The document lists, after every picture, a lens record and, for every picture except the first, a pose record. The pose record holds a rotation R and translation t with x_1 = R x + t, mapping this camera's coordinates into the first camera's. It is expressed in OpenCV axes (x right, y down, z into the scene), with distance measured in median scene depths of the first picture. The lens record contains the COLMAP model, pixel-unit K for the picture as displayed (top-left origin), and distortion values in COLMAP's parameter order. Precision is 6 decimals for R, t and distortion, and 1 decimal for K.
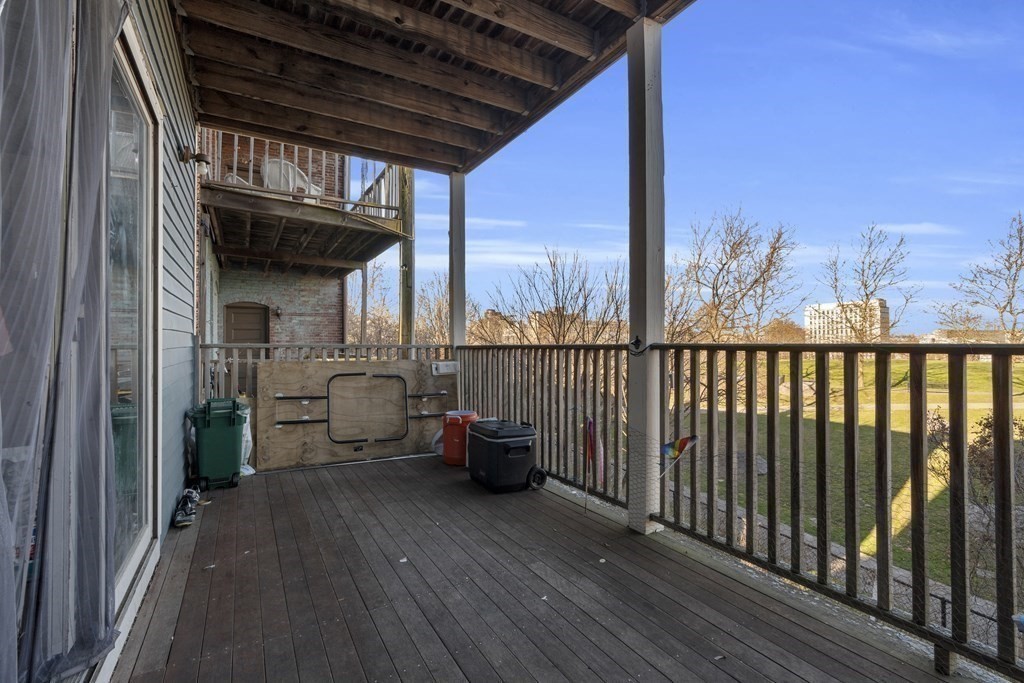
lens RADIAL K [[465.6, 0, 508.8], [0, 465.6, 339.8], [0, 0, 1]] dist [0.010186, -0.000887]
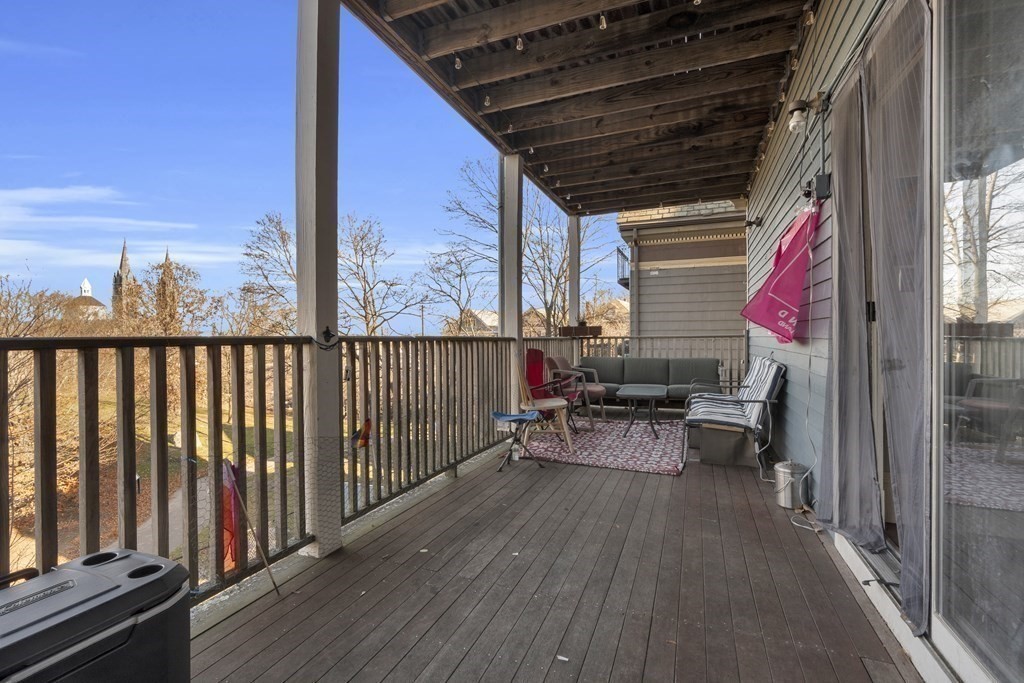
lens RADIAL K [[465.6, 0, 513.3], [0, 465.6, 337.9], [0, 0, 1]] dist [0.010186, -0.000887]
pose [[-0.626490, 0.006354, 0.779403, -0.783256], [-0.001258, 0.999957, -0.009163, 0.026062], [-0.779428, -0.006721, -0.626455, 1.644095]]
